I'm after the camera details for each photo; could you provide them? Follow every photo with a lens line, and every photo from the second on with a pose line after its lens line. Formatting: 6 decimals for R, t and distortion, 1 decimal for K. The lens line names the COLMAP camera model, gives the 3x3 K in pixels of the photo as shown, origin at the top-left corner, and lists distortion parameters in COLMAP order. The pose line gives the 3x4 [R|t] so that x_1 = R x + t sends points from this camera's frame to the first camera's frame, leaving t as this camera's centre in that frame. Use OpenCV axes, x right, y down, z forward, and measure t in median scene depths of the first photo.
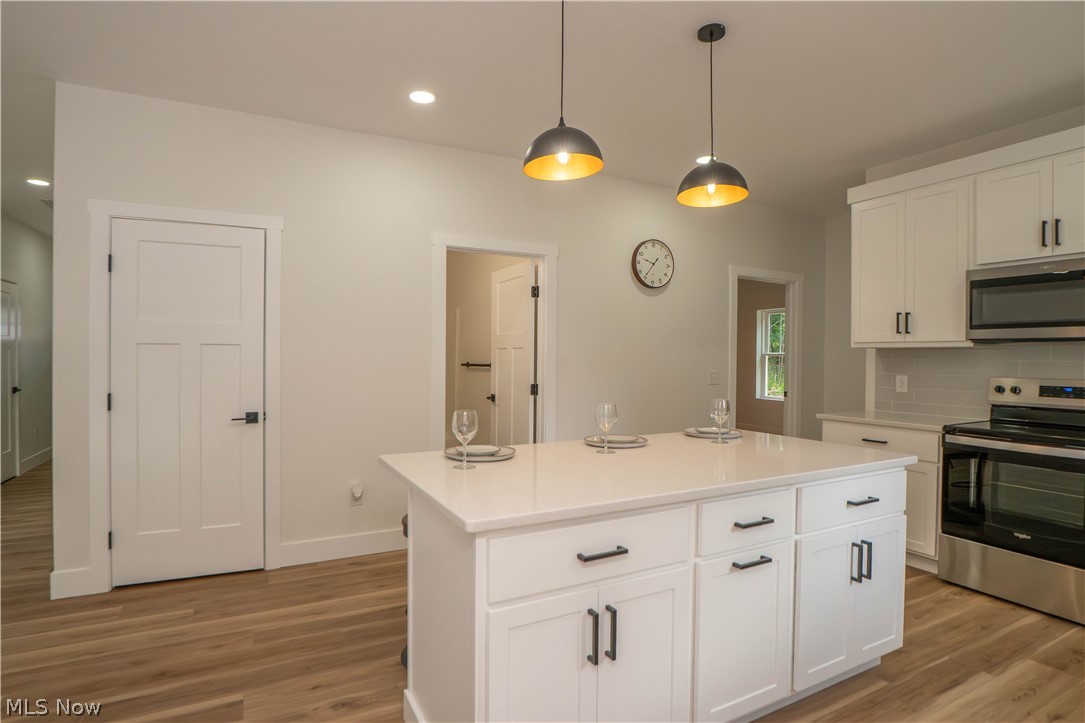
lens RADIAL K [[547.3, 0, 530.3], [0, 547.3, 367.6], [0, 0, 1]] dist [-0.037455, 0.000950]
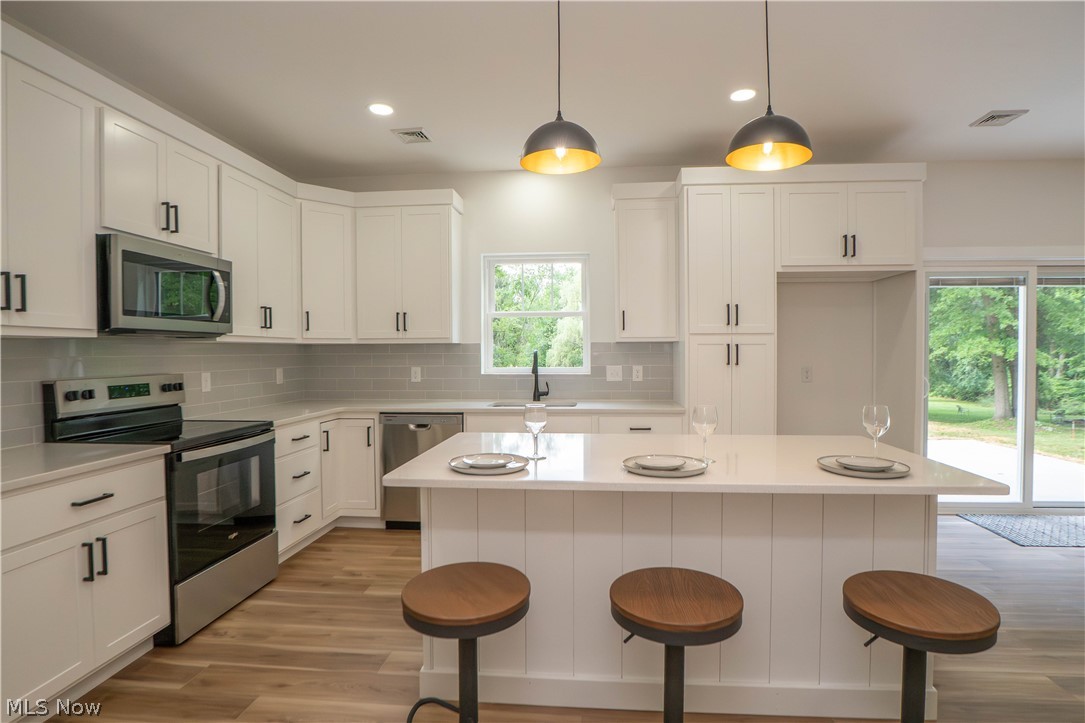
lens RADIAL K [[555.1, 0, 557.7], [0, 555.1, 357.4], [0, 0, 1]] dist [-0.043522, 0.009444]
pose [[-0.847949, -0.013296, 0.529910, -0.101920], [0.005905, 0.999386, 0.034524, -0.039471], [-0.530044, 0.032403, -0.847351, 1.457405]]
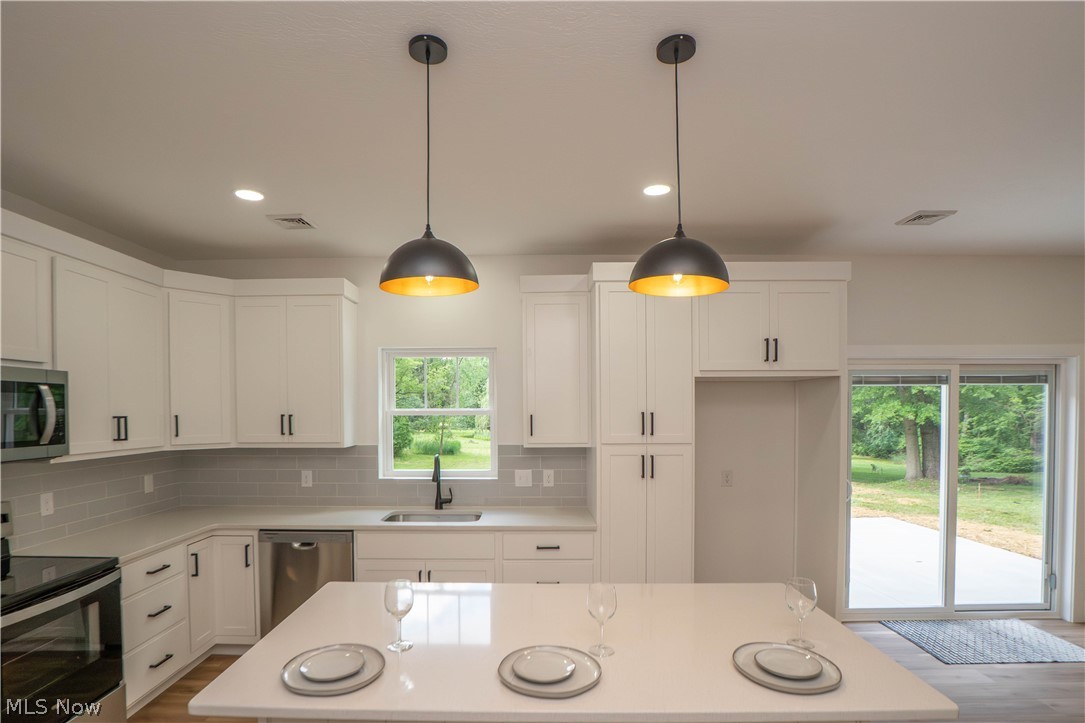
lens RADIAL K [[550.5, 0, 525.8], [0, 550.5, 412.6], [0, 0, 1]] dist [-0.039426, 0.007683]
pose [[-0.881931, -0.011436, 0.471239, -0.089214], [0.004105, 0.999481, 0.031937, -0.152599], [-0.471360, 0.030101, -0.881427, 1.311081]]
